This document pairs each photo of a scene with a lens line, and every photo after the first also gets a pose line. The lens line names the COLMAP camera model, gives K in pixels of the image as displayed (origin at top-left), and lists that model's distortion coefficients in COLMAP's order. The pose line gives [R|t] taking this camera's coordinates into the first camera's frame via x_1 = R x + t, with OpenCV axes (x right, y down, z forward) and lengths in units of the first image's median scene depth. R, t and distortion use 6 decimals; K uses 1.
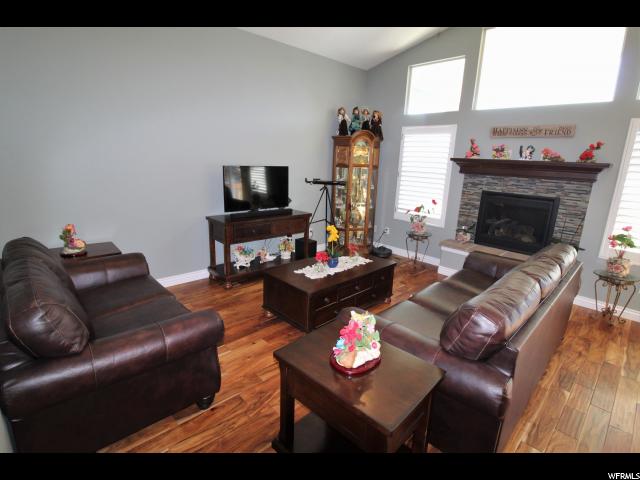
lens RADIAL K [[329.6, 0, 315.1], [0, 329.6, 235.9], [0, 0, 1]] dist [-0.008783, -0.002434]
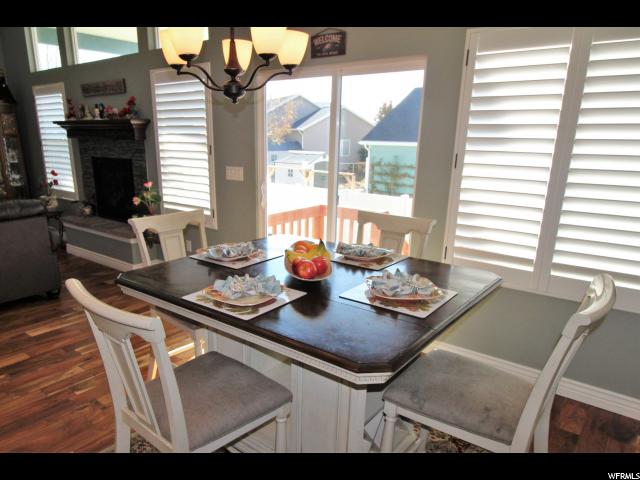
lens RADIAL K [[443.0, 0, 319.7], [0, 443.0, 241.7], [0, 0, 1]] dist [0.002872, 0.002054]
pose [[0.986857, -0.074902, 0.143188, 0.938033], [0.073138, 0.997167, 0.017554, 0.117303], [-0.144097, -0.006850, 0.989540, -0.278677]]
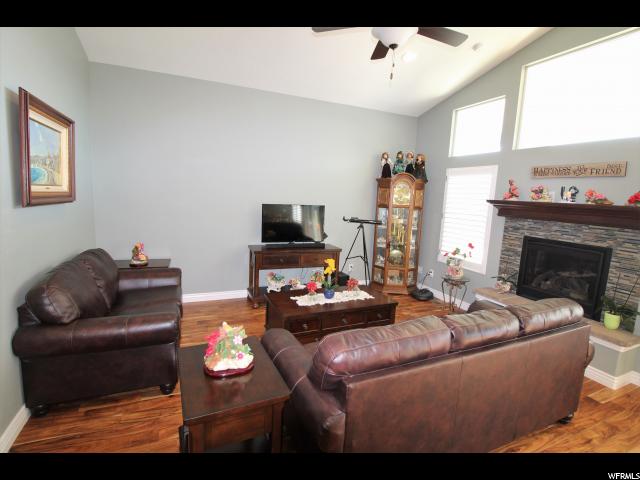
lens RADIAL K [[316.9, 0, 316.0], [0, 316.9, 235.8], [0, 0, 1]] dist [-0.008263, -0.004373]
pose [[0.935753, 0.050414, -0.349035, 0.280499], [-0.090813, 0.990798, -0.100359, 0.000643], [0.340764, 0.125608, 0.931720, 0.002730]]
